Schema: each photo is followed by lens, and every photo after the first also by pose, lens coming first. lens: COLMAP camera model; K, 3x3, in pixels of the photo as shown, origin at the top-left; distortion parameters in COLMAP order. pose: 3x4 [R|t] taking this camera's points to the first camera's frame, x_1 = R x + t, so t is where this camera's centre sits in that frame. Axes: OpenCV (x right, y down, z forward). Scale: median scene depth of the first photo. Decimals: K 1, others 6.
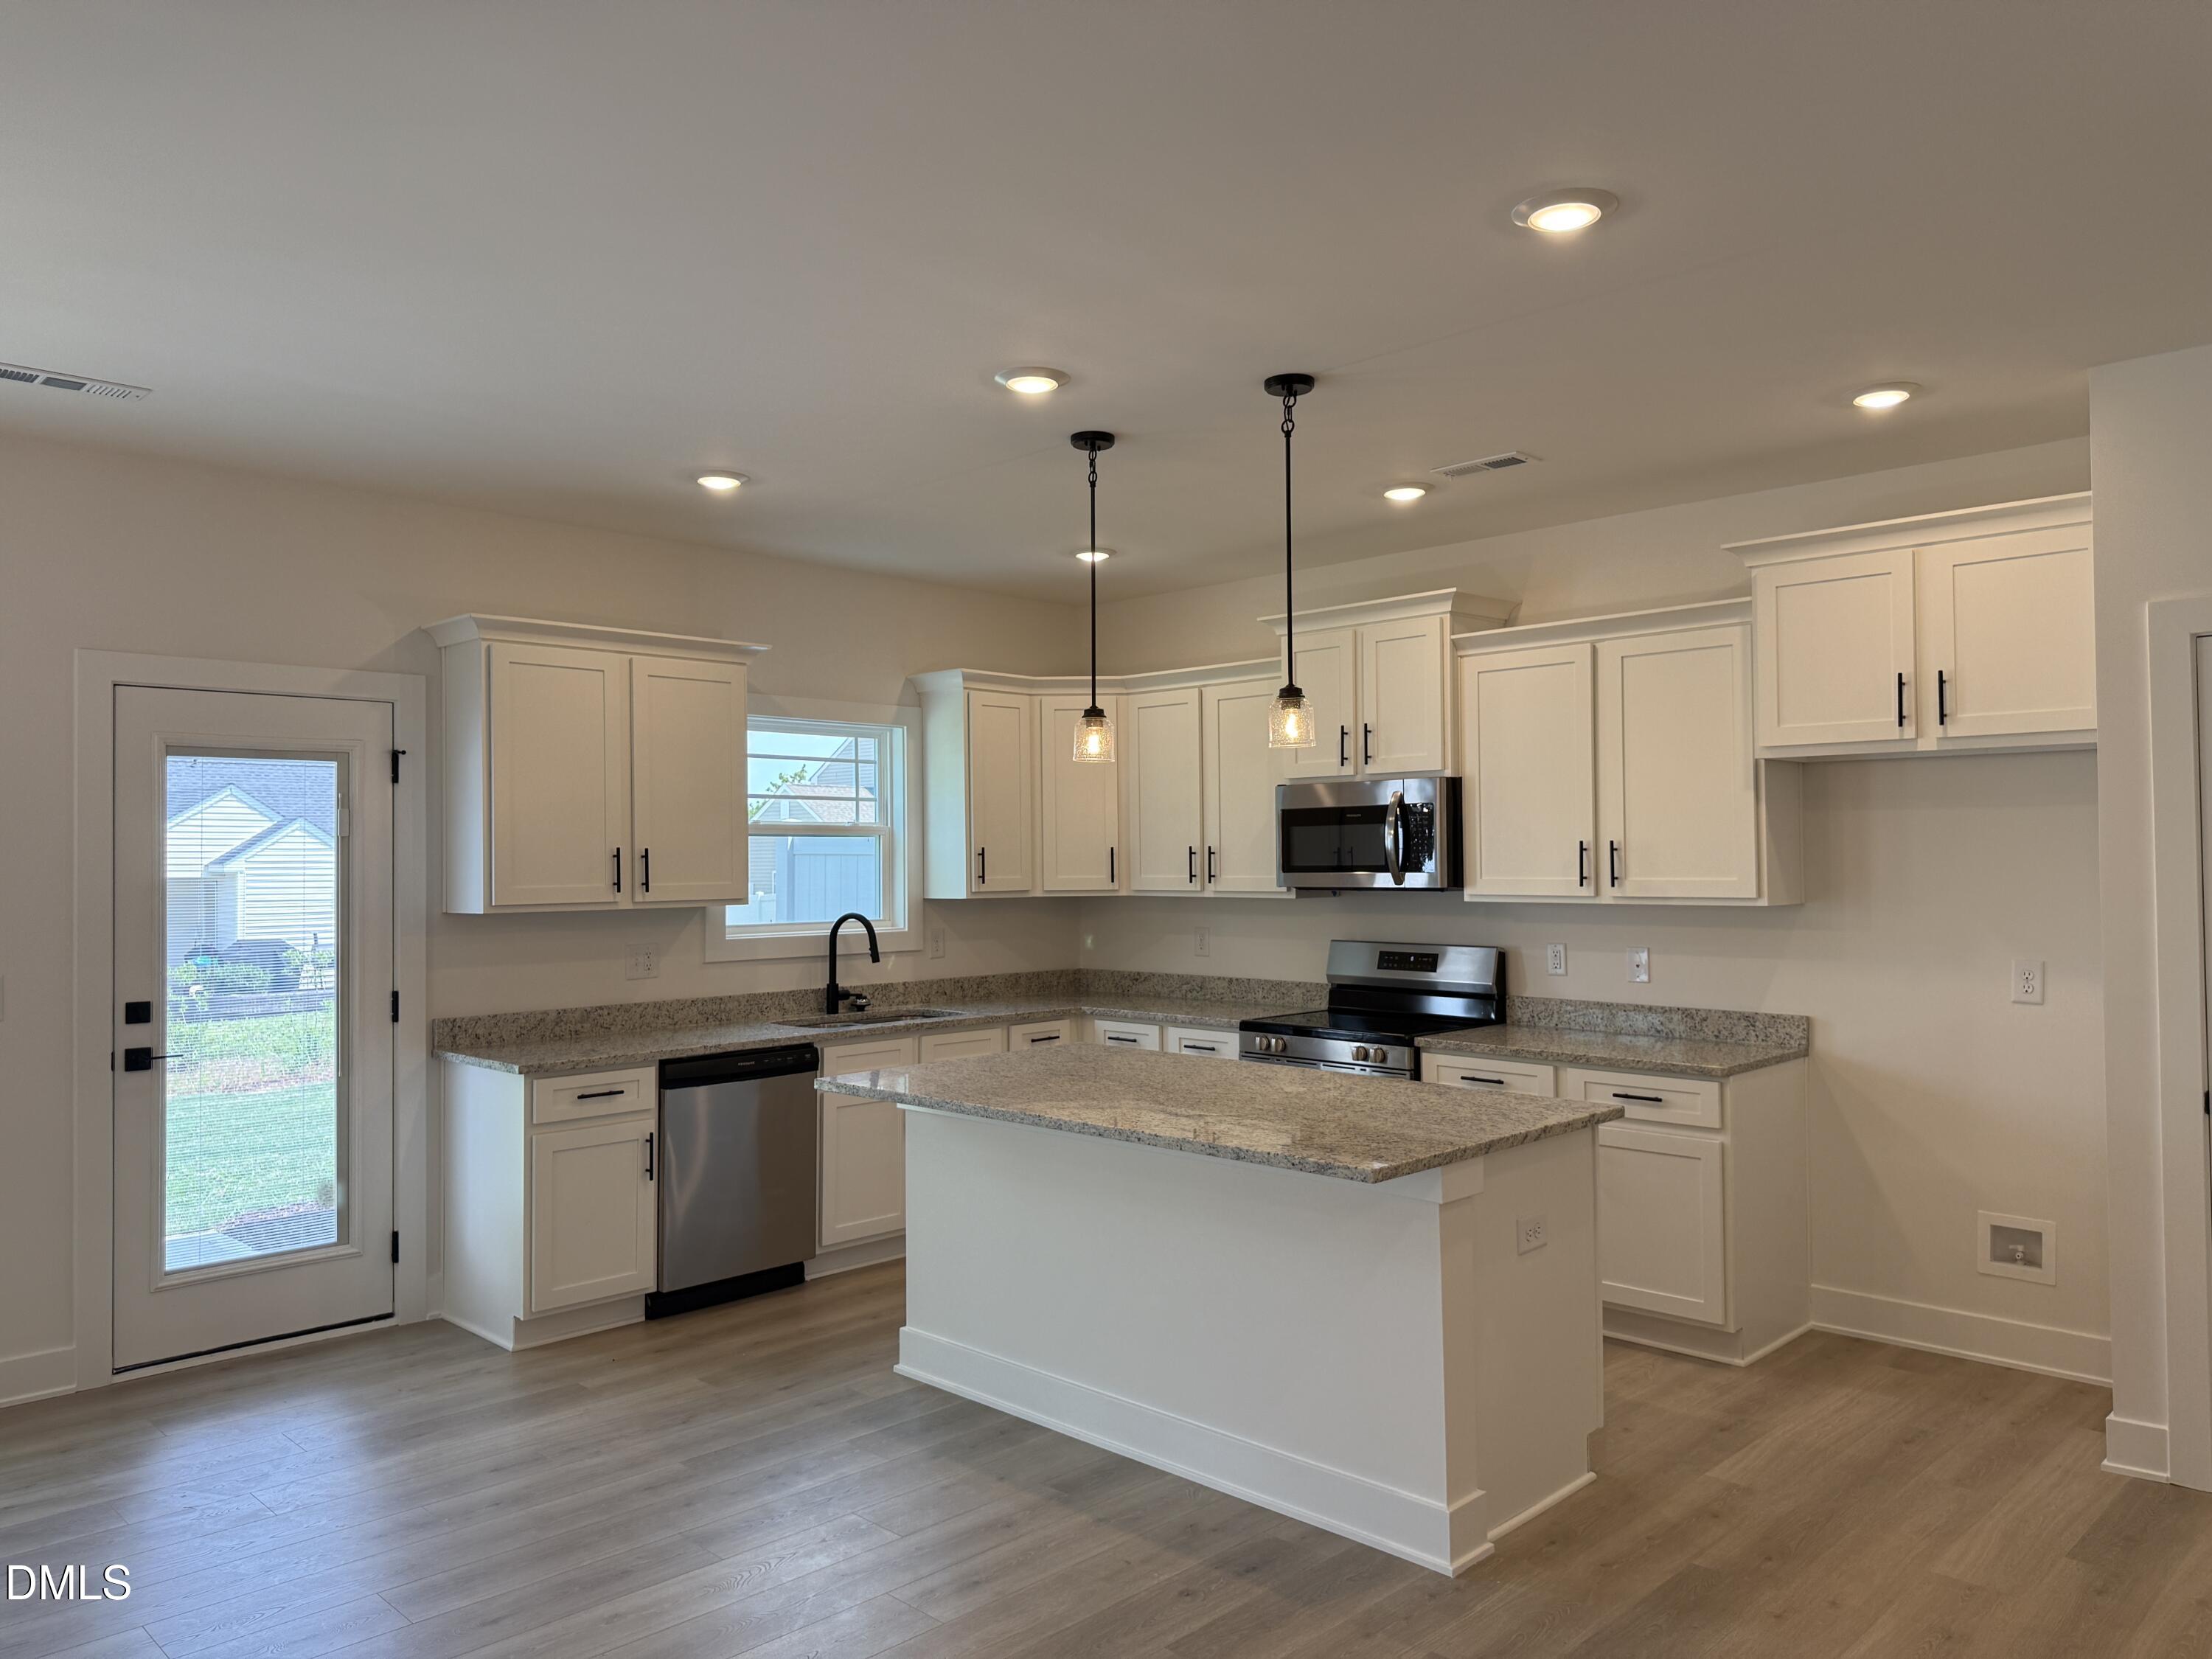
lens RADIAL K [[1545.5, 0, 1097.5], [0, 1545.5, 835.6], [0, 0, 1]] dist [0.136762, -0.232466]
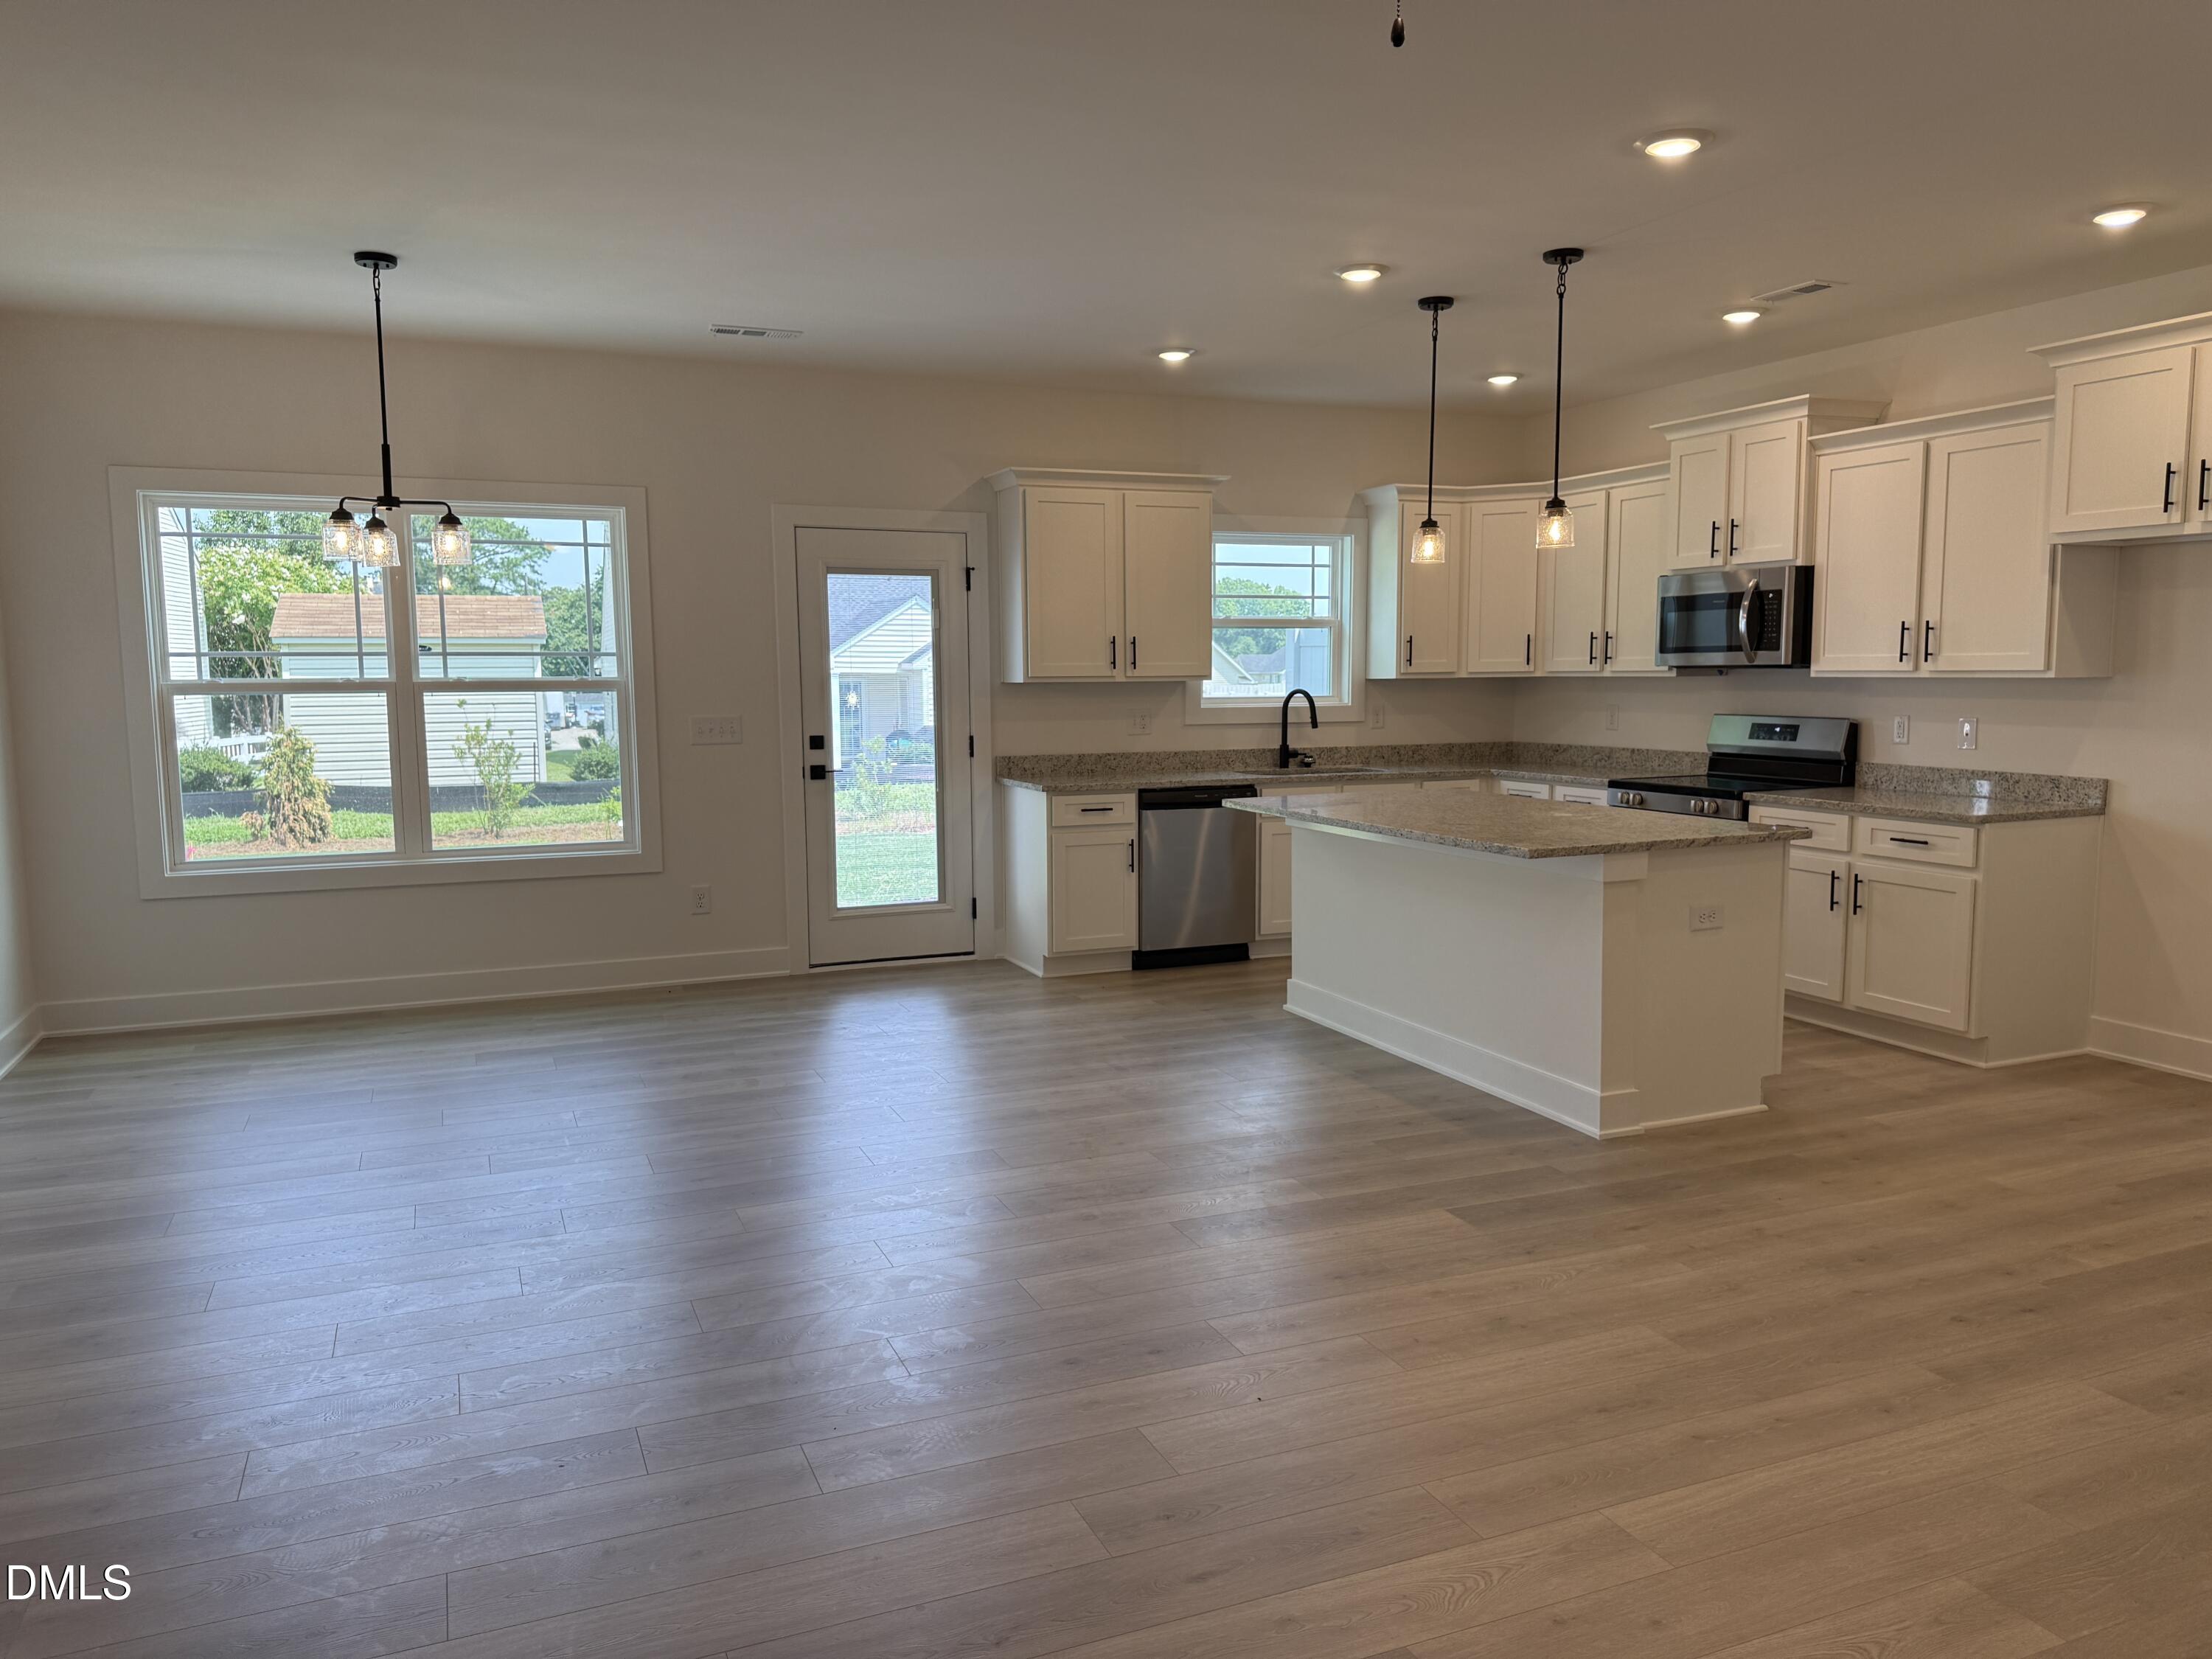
lens RADIAL K [[1545.5, 0, 1097.5], [0, 1545.5, 835.6], [0, 0, 1]] dist [0.136762, -0.232466]
pose [[0.923653, 0.043542, -0.380748, 0.200654], [0.004815, 0.992128, 0.125138, 0.011227], [0.383200, -0.117417, 0.916172, -0.265287]]
